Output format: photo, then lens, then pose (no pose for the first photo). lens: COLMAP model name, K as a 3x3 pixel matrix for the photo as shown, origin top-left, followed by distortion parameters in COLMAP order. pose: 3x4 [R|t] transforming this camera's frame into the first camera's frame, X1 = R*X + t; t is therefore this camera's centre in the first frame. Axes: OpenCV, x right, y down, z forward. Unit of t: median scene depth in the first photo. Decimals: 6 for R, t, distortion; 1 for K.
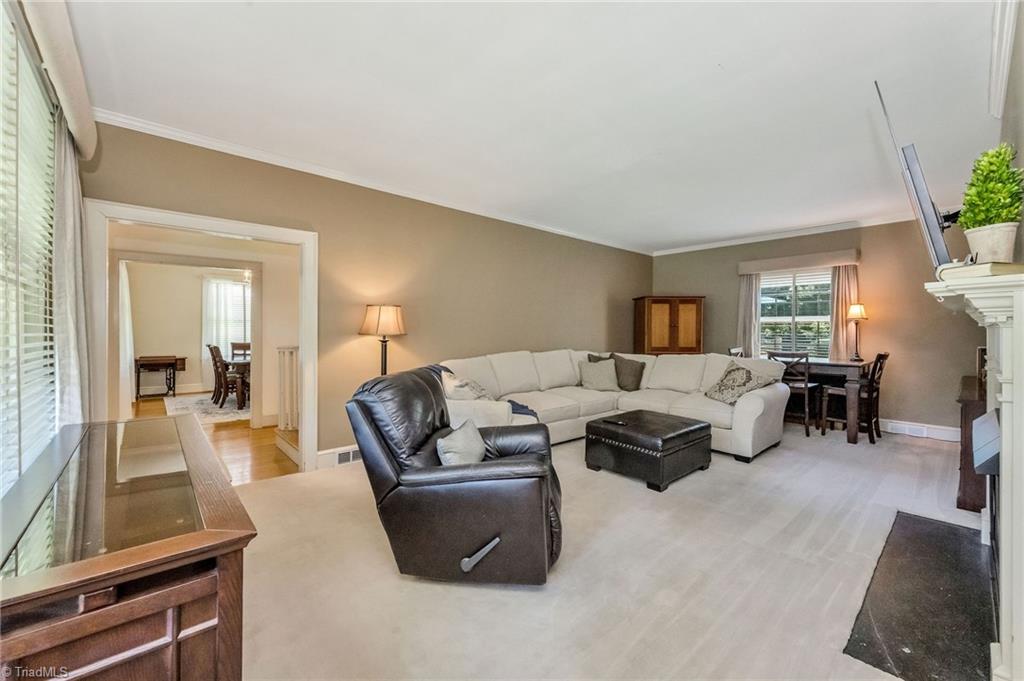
lens RADIAL K [[407.5, 0, 514.0], [0, 407.5, 331.9], [0, 0, 1]] dist [-0.000652, -0.000137]
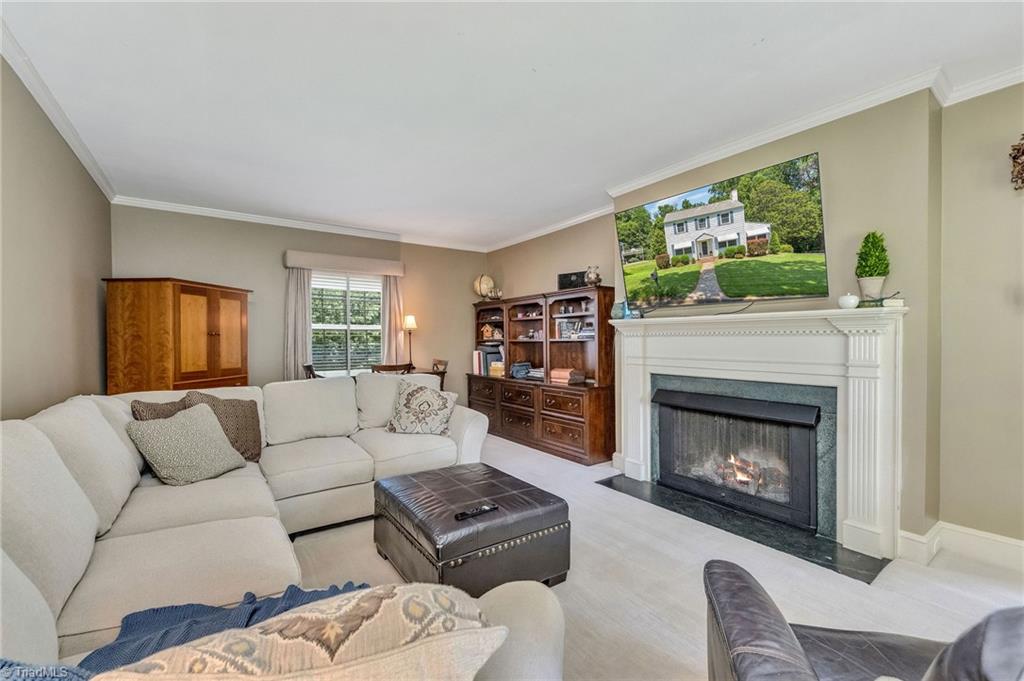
lens RADIAL K [[407.5, 0, 504.7], [0, 407.5, 343.2], [0, 0, 1]] dist [-0.000652, -0.000137]
pose [[0.103829, -0.015823, 0.994469, -0.169652], [0.009361, 0.999845, 0.014931, -0.006801], [-0.994551, 0.007759, 0.103961, 0.568064]]
